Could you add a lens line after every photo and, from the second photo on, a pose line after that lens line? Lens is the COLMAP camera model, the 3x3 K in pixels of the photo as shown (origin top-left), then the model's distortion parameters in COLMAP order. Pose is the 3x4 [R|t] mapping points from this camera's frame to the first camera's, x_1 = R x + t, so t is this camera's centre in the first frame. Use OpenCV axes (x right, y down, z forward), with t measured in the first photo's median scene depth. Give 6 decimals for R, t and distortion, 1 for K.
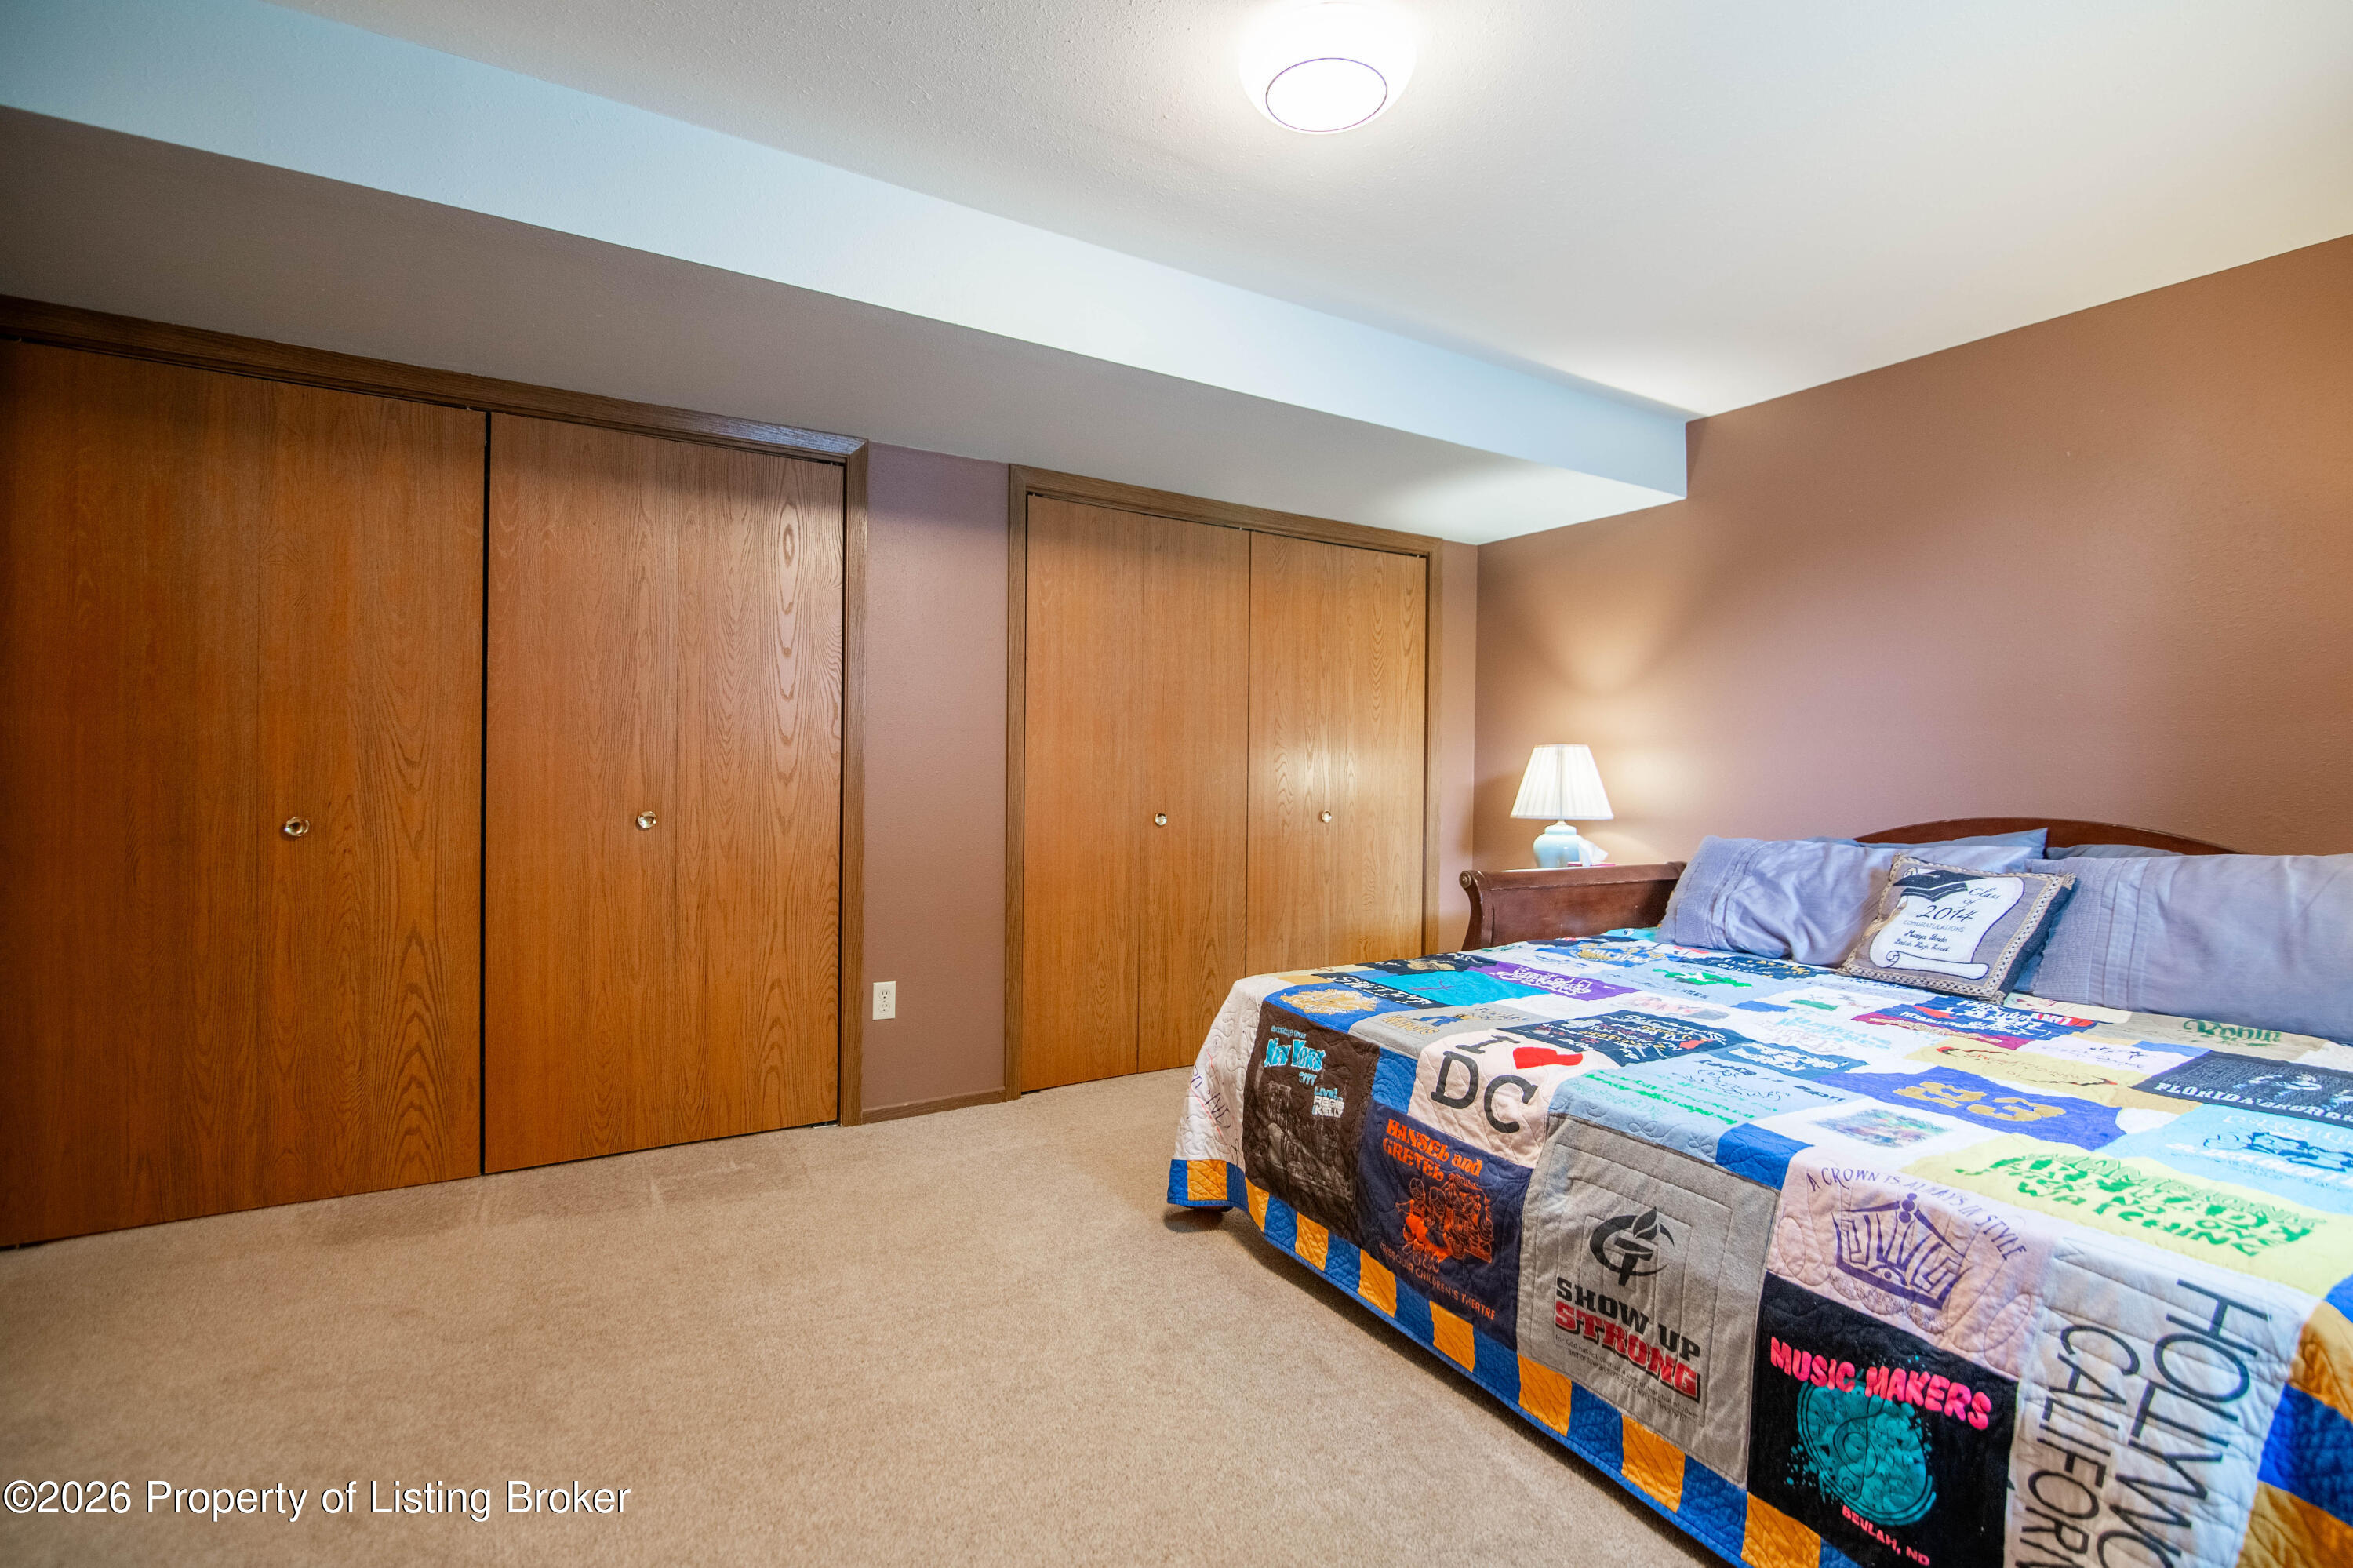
lens RADIAL K [[1076.3, 0, 1183.1], [0, 1076.3, 776.5], [0, 0, 1]] dist [-0.017268, 0.000709]
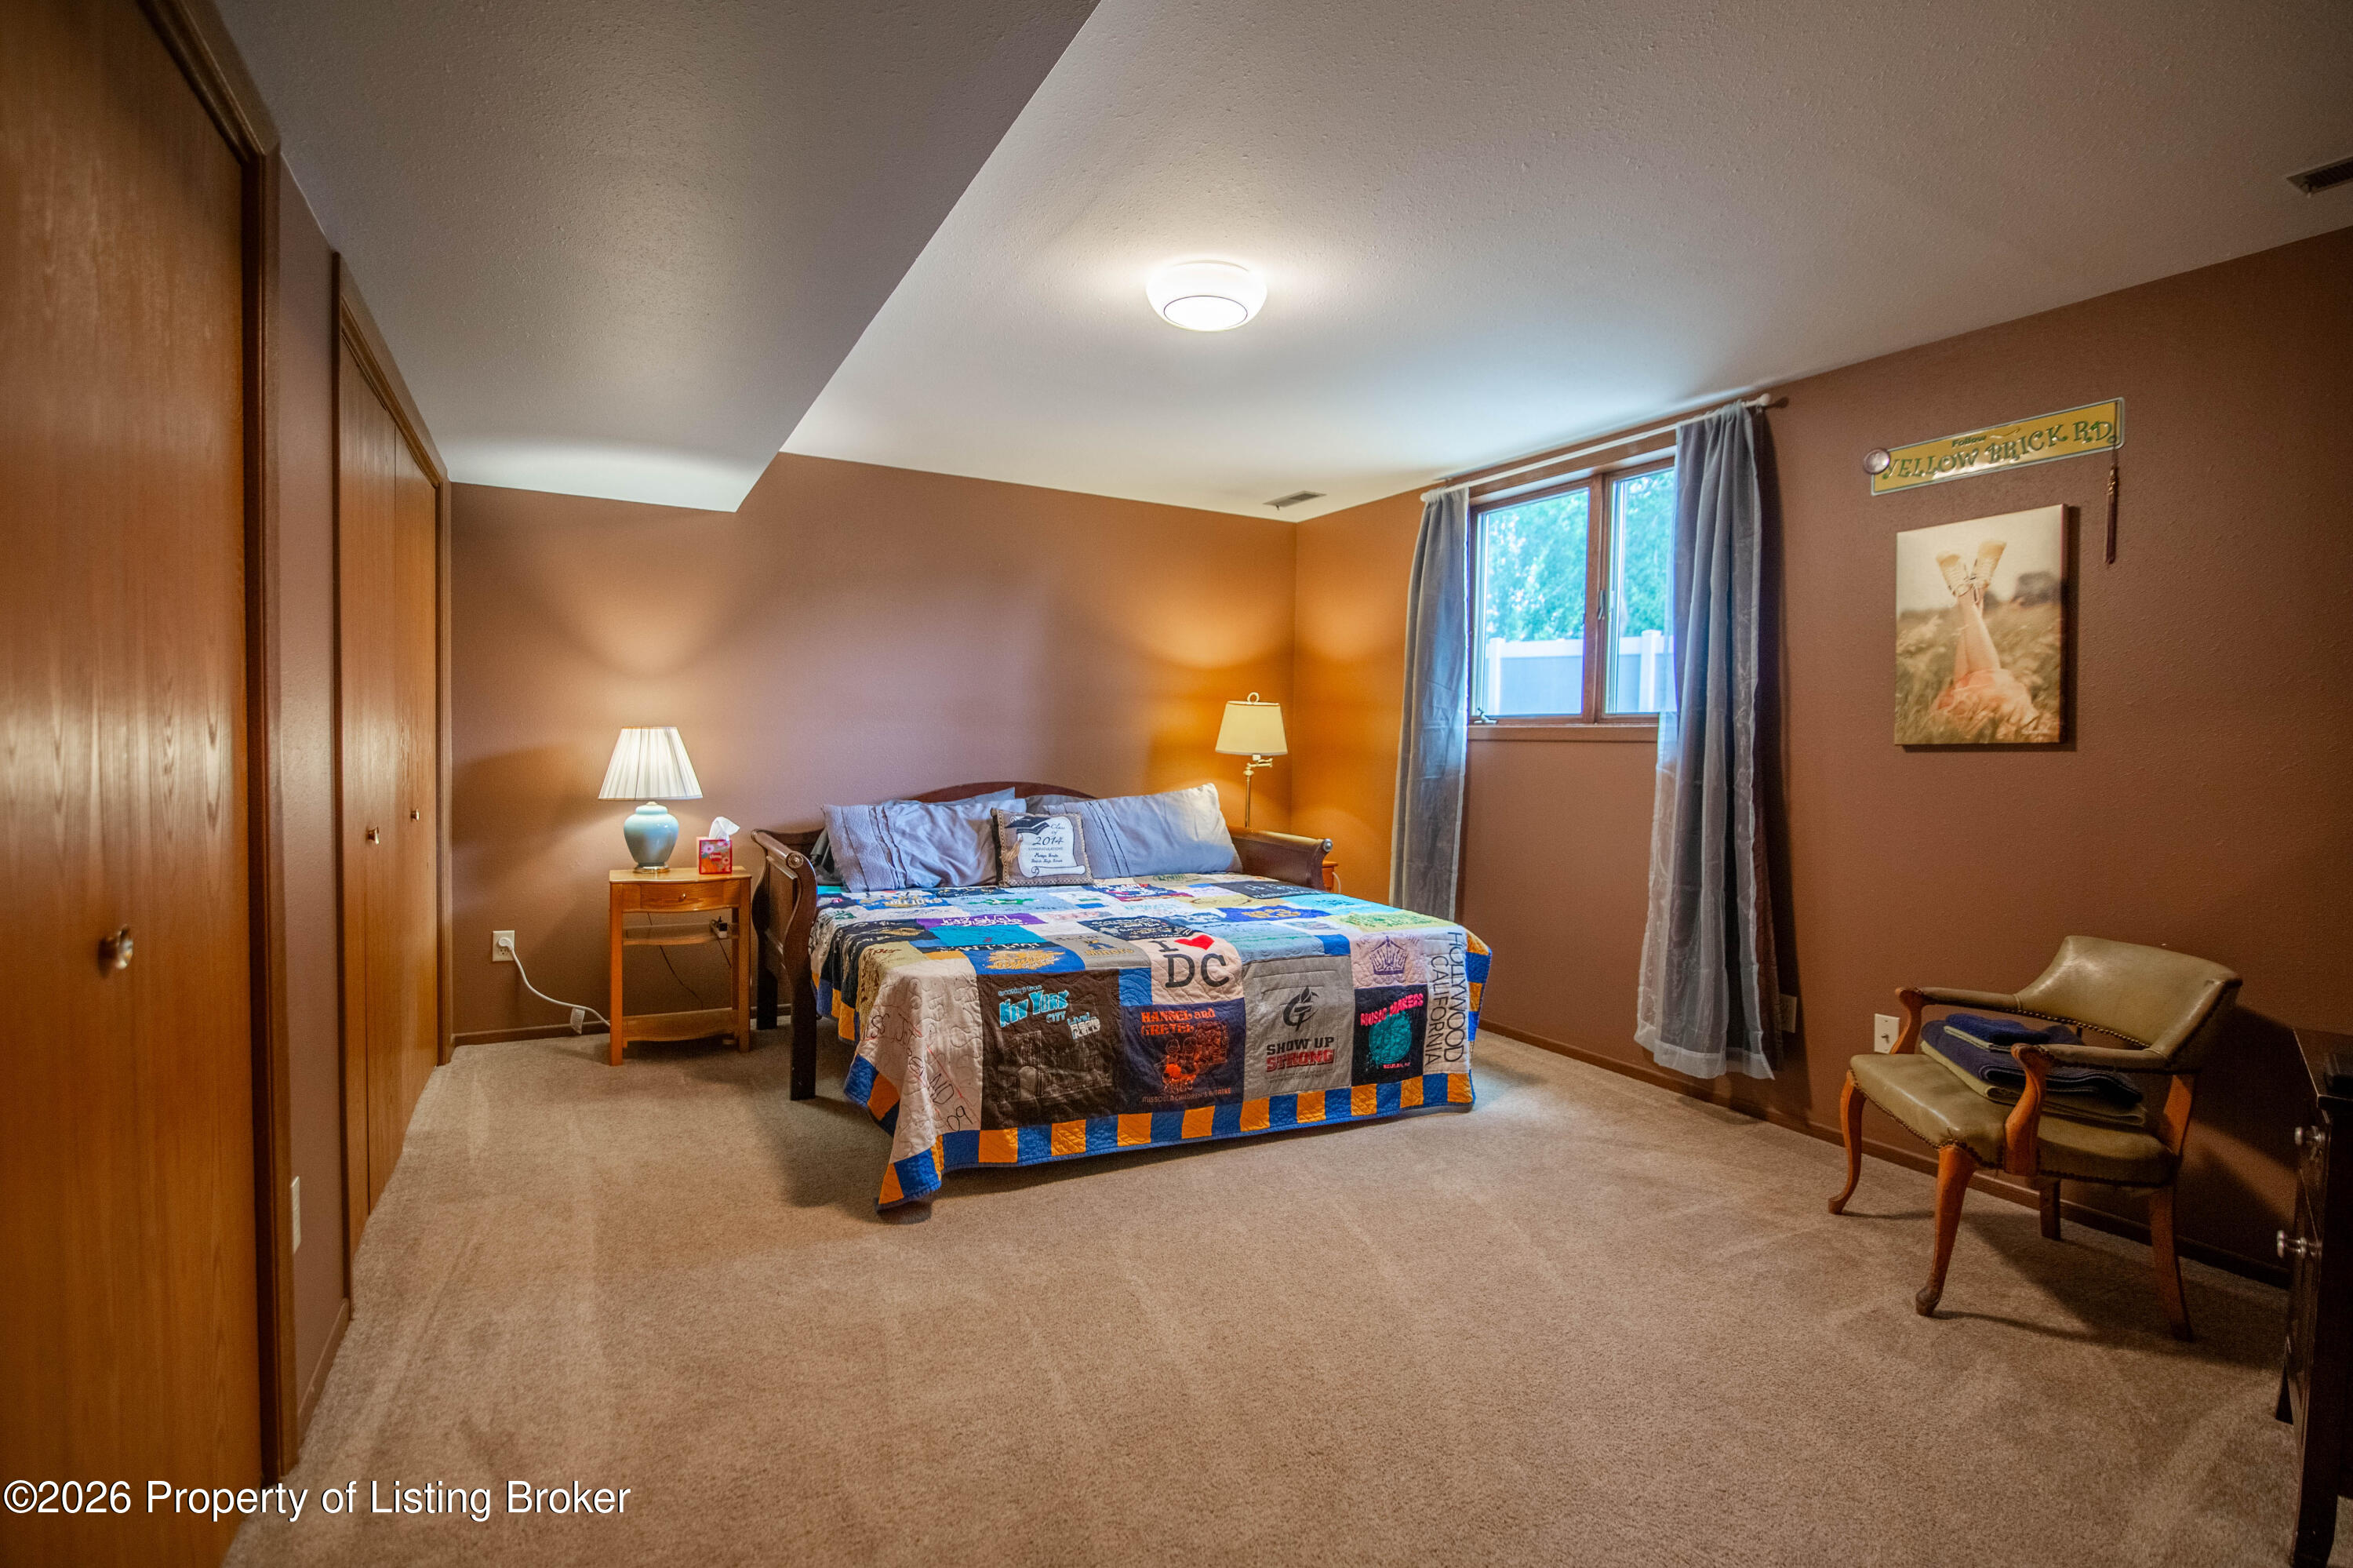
lens RADIAL K [[1076.3, 0, 1179.6], [0, 1076.3, 782.3], [0, 0, 1]] dist [-0.017268, 0.000709]
pose [[0.066799, -0.046988, 0.996659, -1.390908], [-0.014083, 0.998747, 0.048030, -0.071015], [-0.997667, -0.017245, 0.066054, 0.961821]]
